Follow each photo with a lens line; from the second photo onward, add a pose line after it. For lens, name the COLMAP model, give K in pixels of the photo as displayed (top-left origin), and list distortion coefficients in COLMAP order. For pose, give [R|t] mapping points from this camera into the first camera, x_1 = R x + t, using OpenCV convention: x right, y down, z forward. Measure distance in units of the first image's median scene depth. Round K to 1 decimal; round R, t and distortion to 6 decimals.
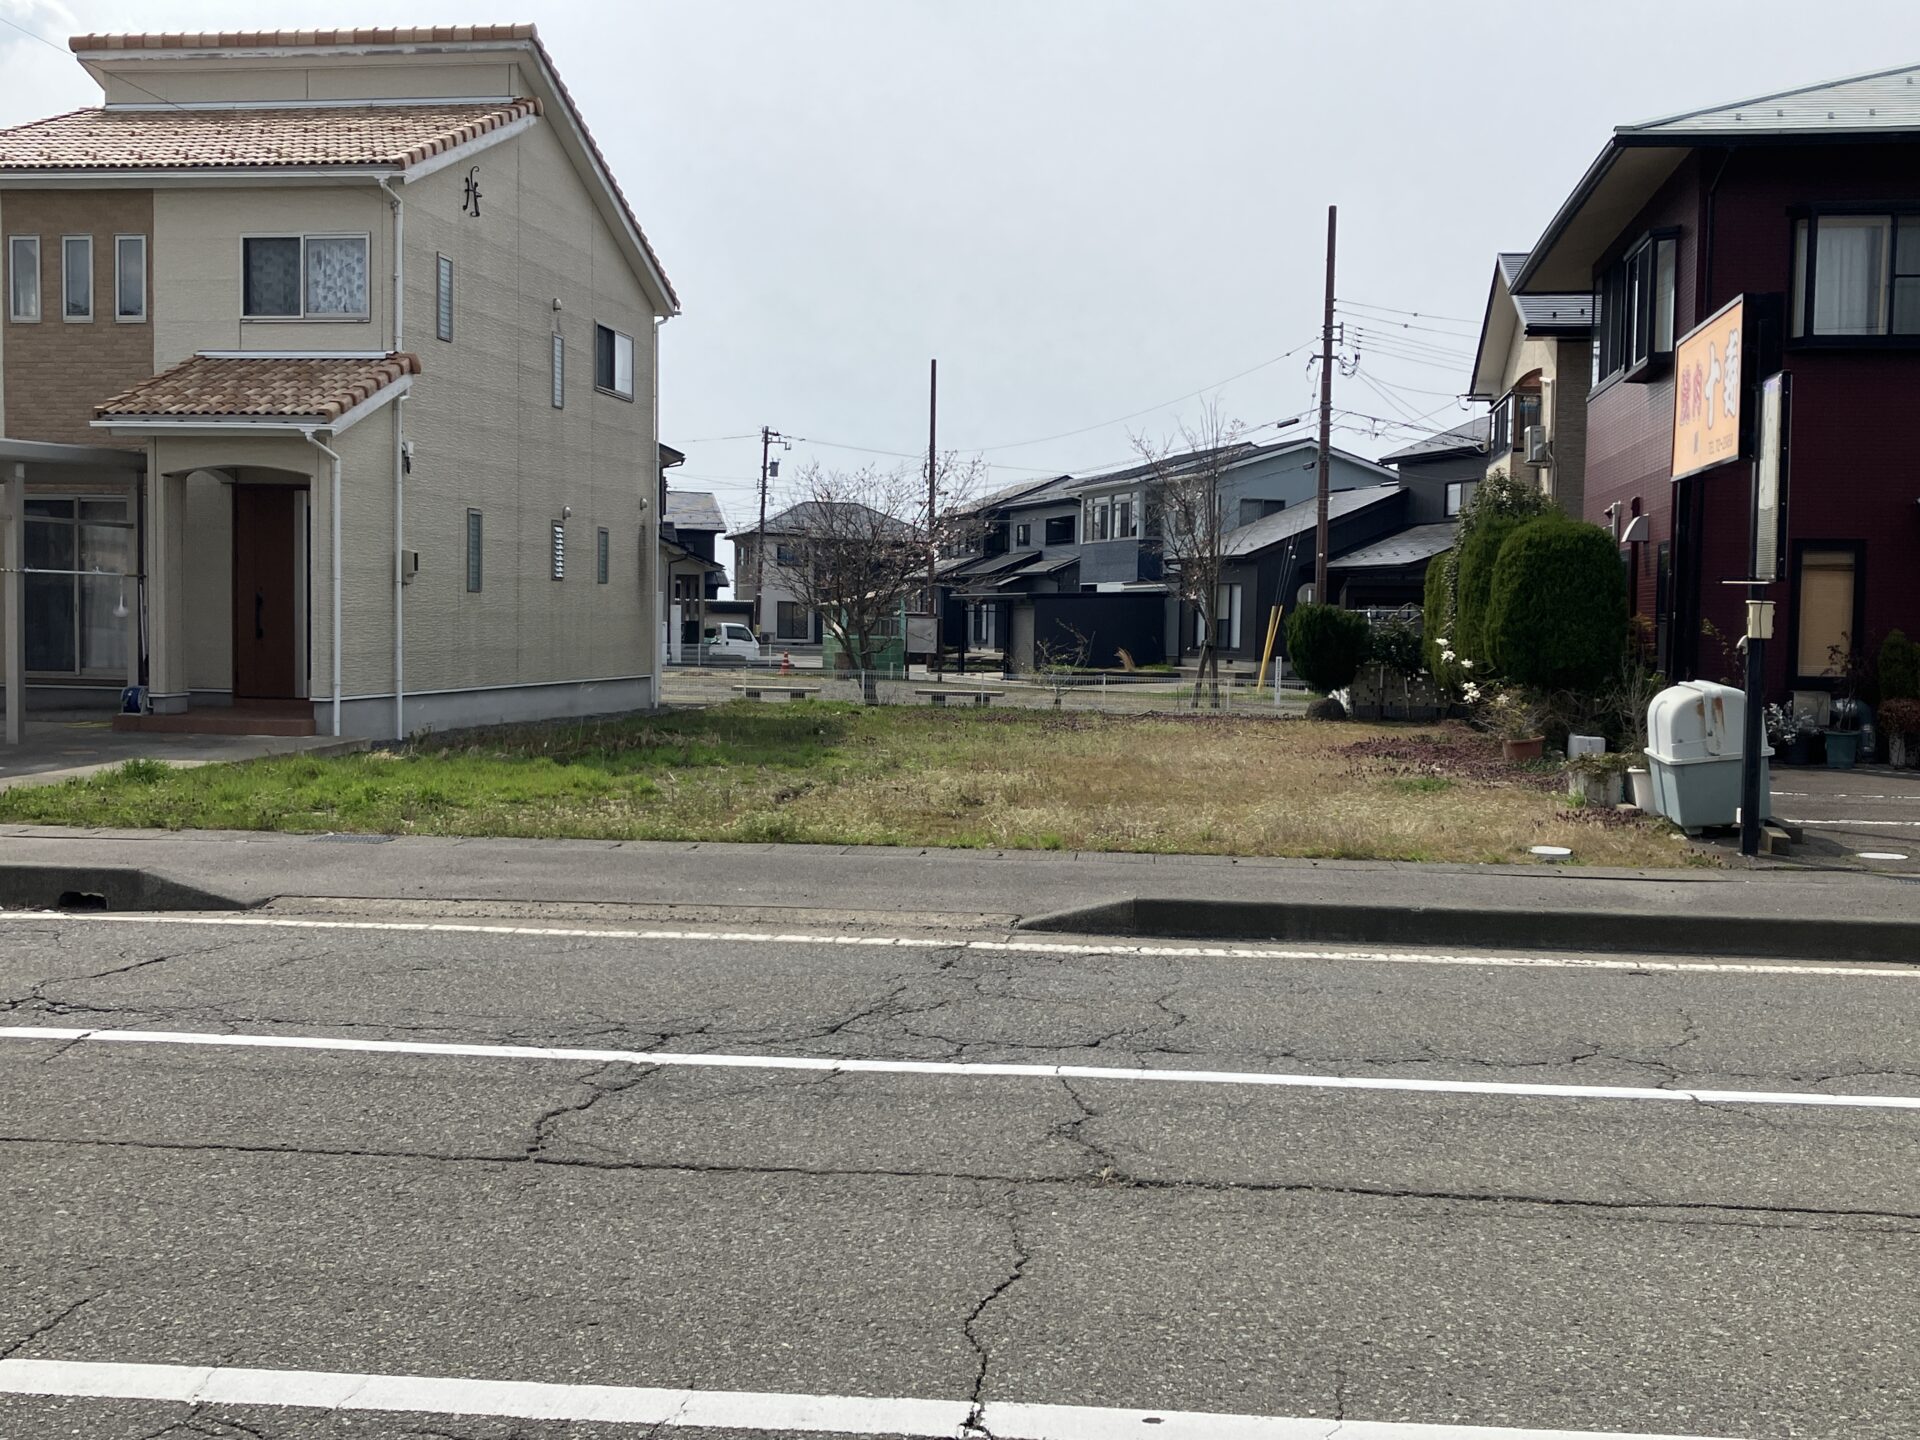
lens RADIAL K [[2059.9, 0, 958.2], [0, 2059.9, 735.4], [0, 0, 1]] dist [0.077227, 0.000000]
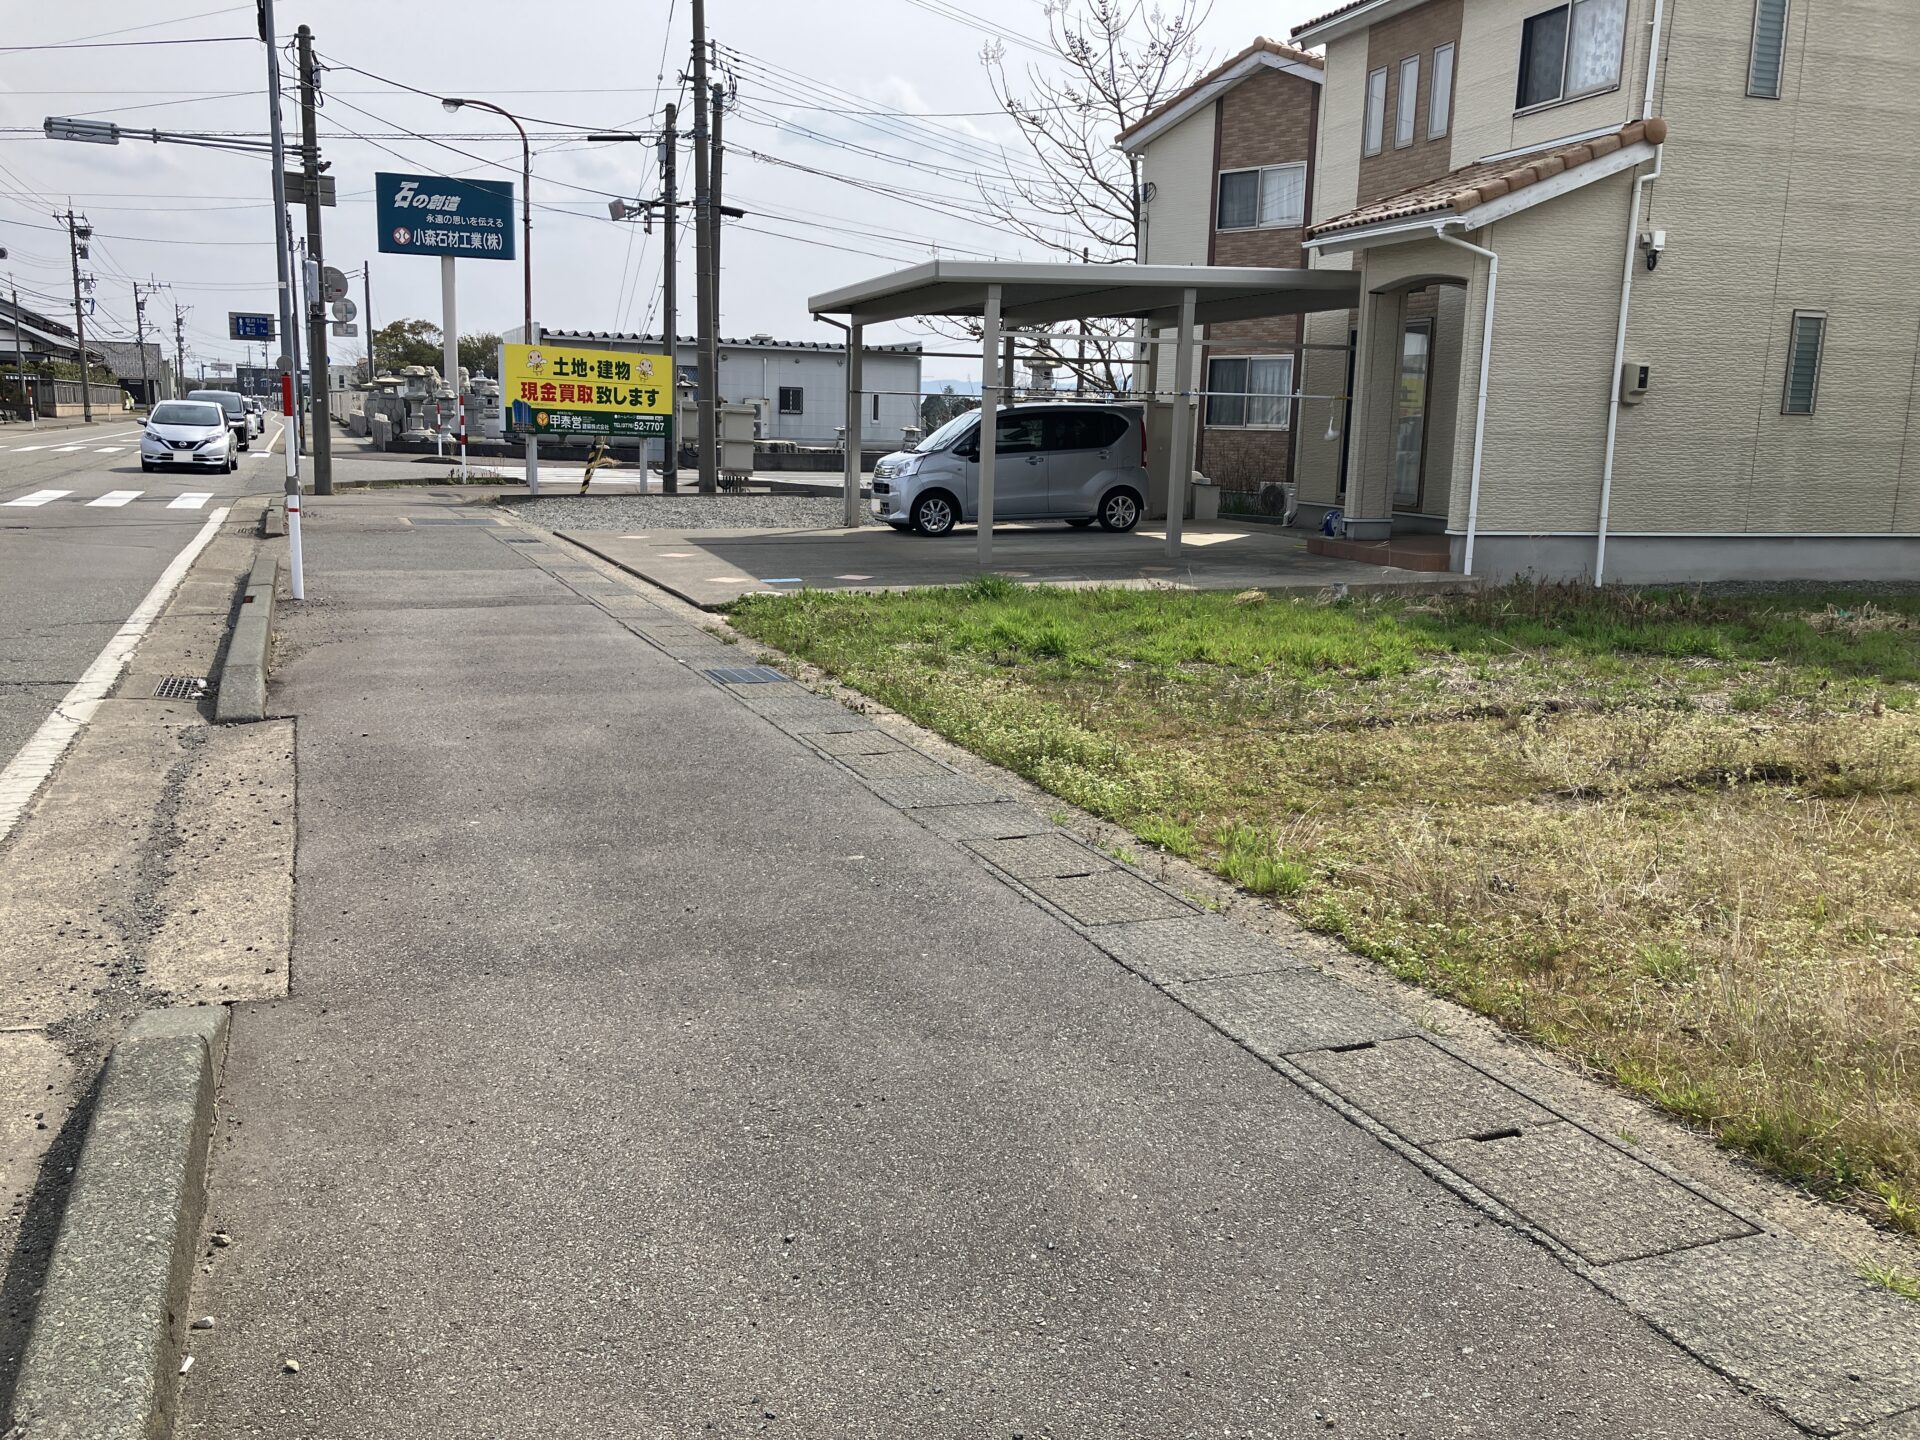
lens RADIAL K [[1581.3, 0, 951.4], [0, 1581.3, 710.3], [0, 0, 1]] dist [0.040966, -0.032824]
pose [[0.462713, 0.154634, -0.872918, 0.152591], [-0.069563, 0.987967, 0.138141, -0.015679], [0.883775, -0.003196, 0.467902, 0.353230]]
